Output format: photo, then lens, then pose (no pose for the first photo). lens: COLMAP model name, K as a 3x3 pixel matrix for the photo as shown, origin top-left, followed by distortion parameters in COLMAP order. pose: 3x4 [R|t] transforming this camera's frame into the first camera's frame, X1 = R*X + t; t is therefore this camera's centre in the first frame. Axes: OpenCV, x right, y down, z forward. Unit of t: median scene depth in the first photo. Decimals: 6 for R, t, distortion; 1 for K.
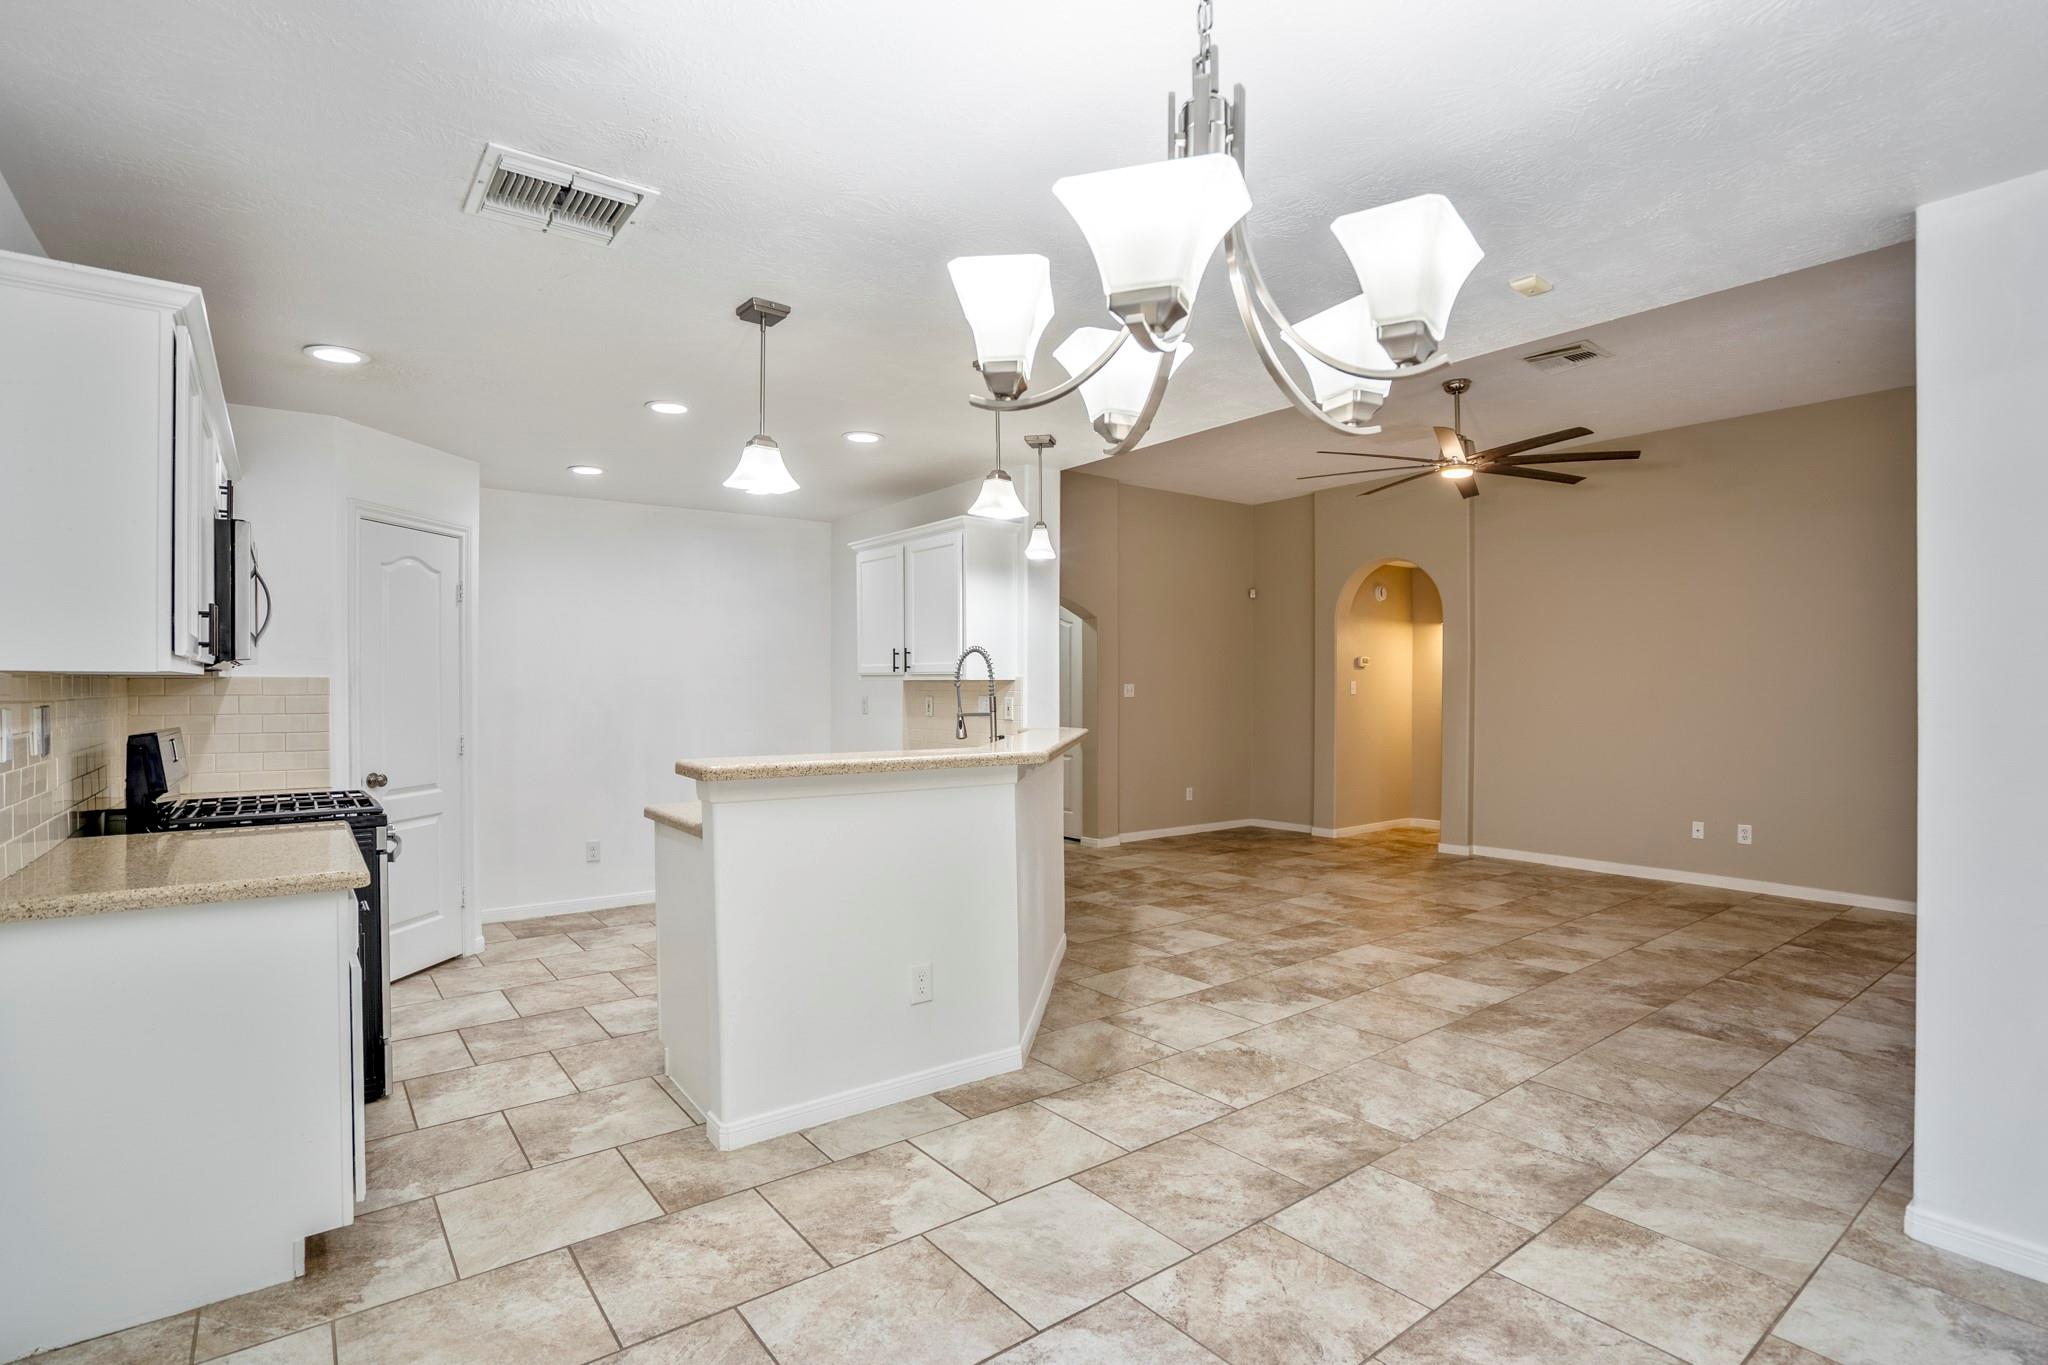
lens RADIAL K [[964.3, 0, 1029.4], [0, 964.3, 697.9], [0, 0, 1]] dist [-0.049763, 0.017556]
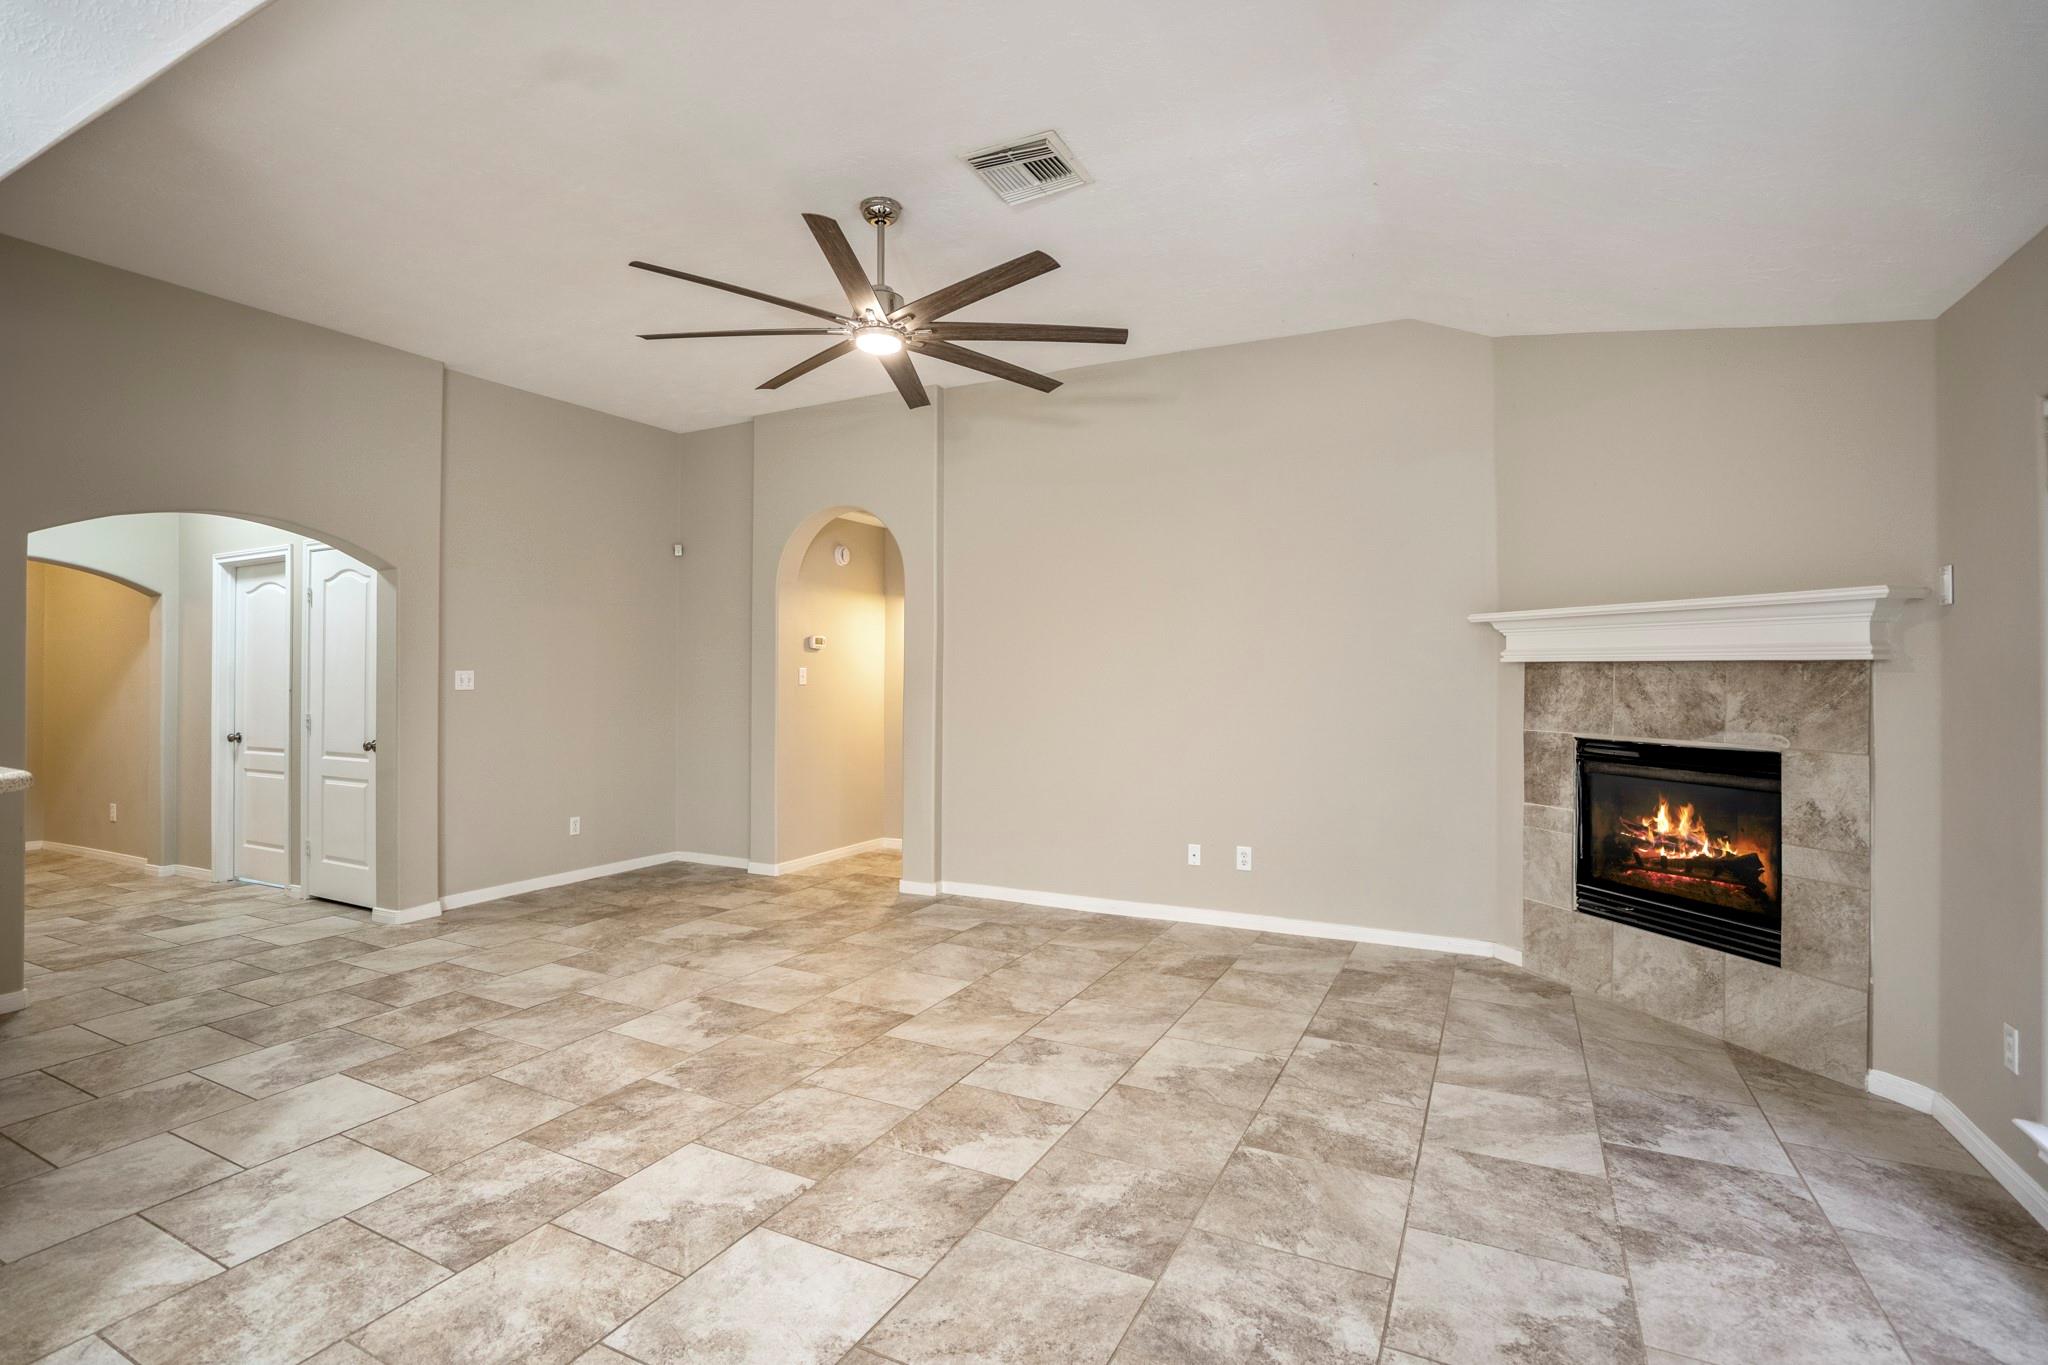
lens RADIAL K [[964.3, 0, 1010.2], [0, 964.3, 670.5], [0, 0, 1]] dist [-0.049763, 0.017556]
pose [[0.904395, 0.003779, 0.426680, 0.340346], [0.001995, 0.999912, -0.013086, -0.007306], [-0.426692, 0.012686, 0.904308, 0.509095]]
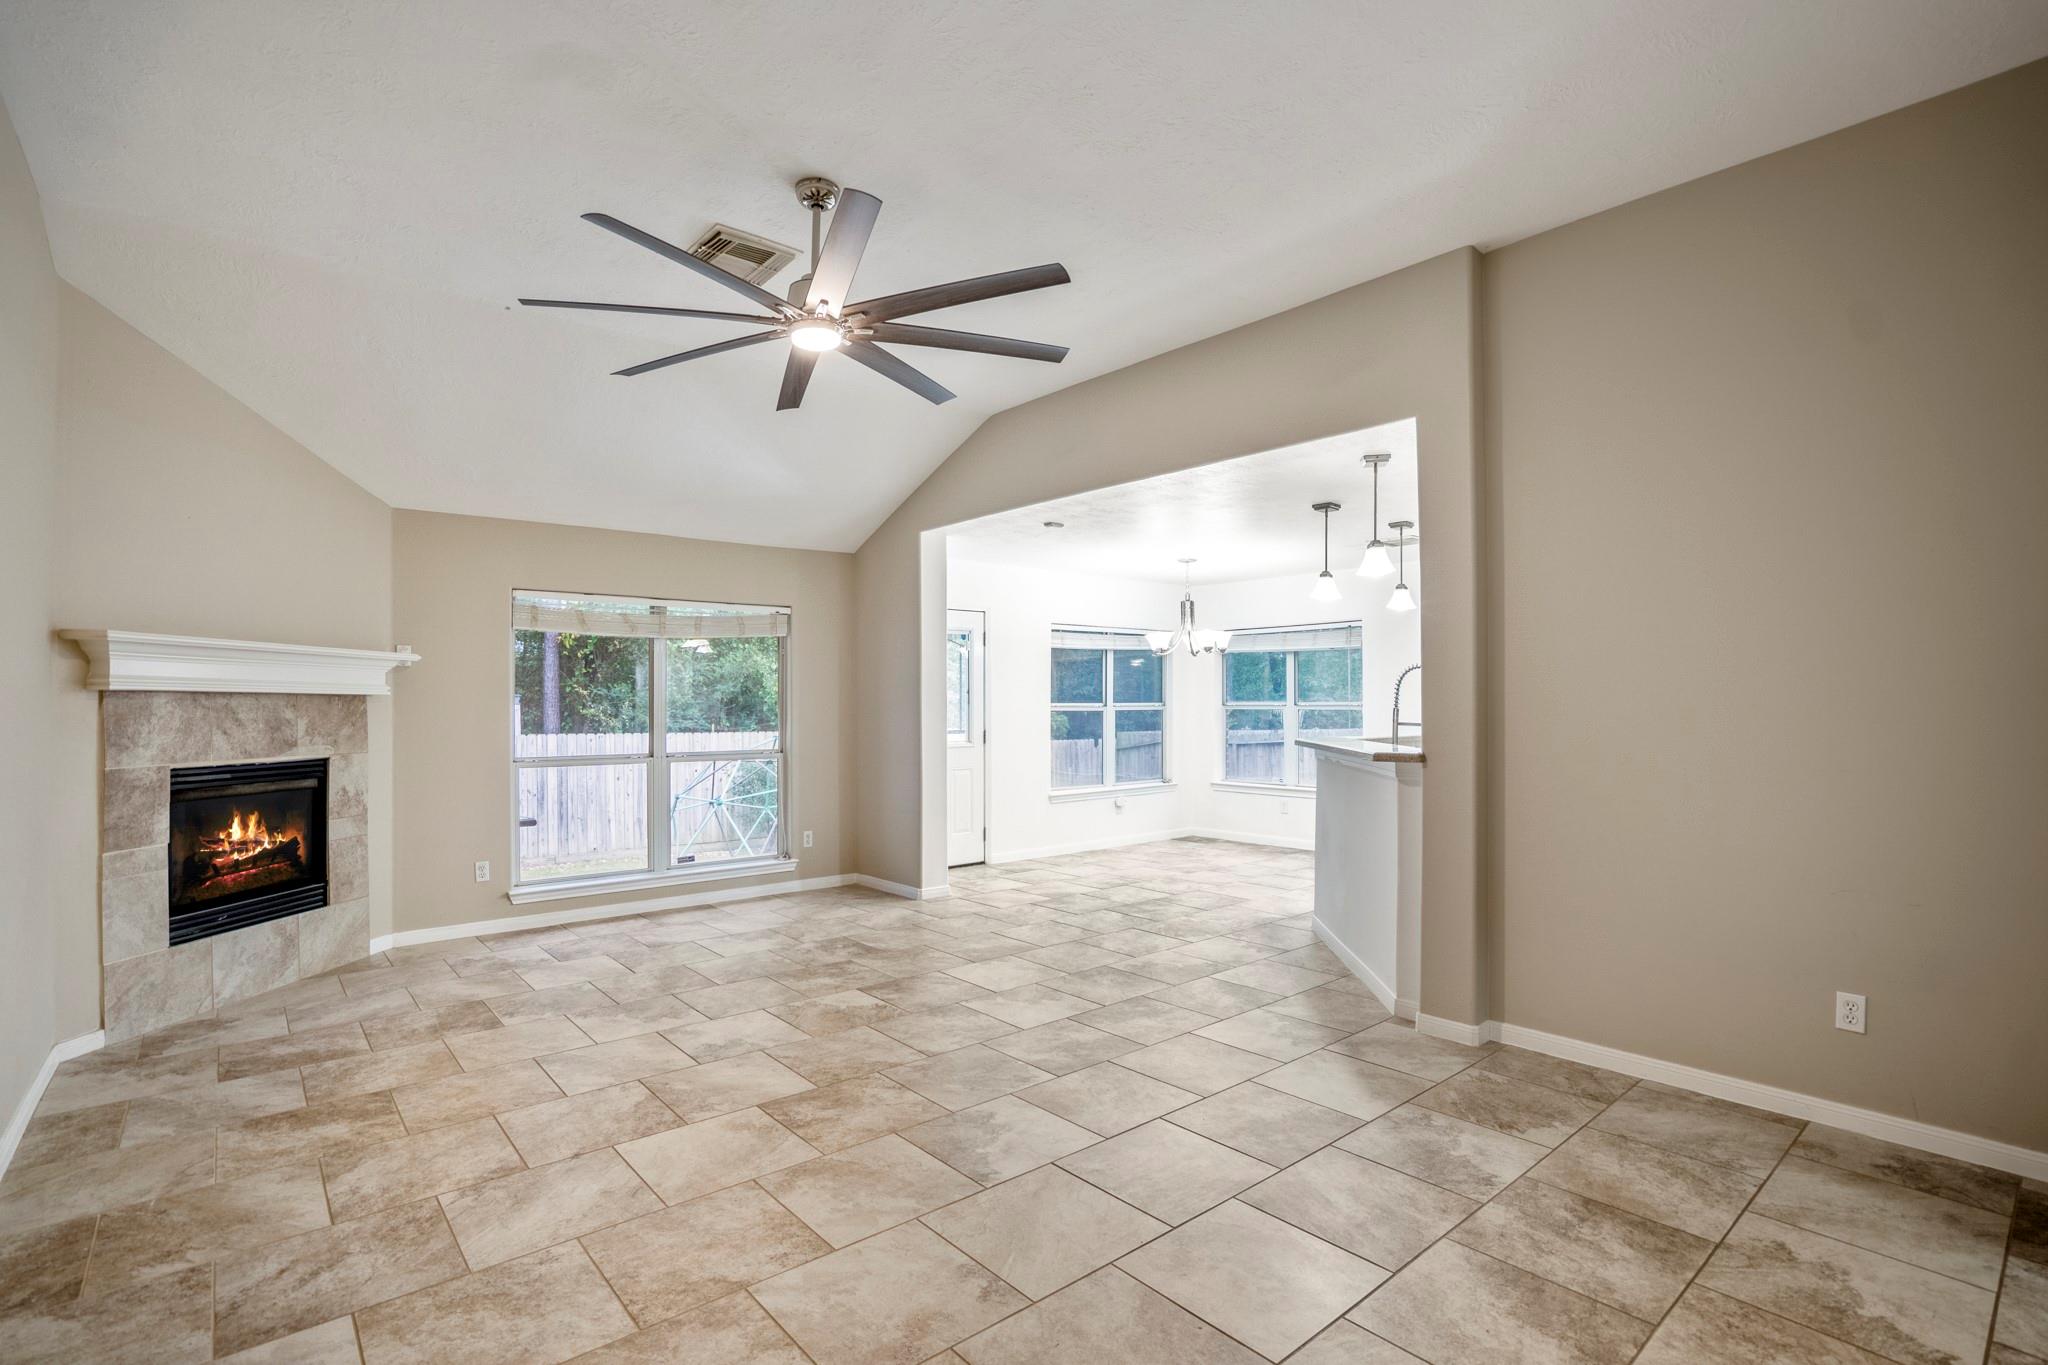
lens RADIAL K [[964.3, 0, 1013.8], [0, 964.3, 705.0], [0, 0, 1]] dist [-0.049763, 0.017556]
pose [[-0.998803, 0.006326, -0.048501, 0.475863], [0.005814, 0.999926, 0.010677, -0.019665], [0.048565, 0.010382, -0.998766, 2.122491]]
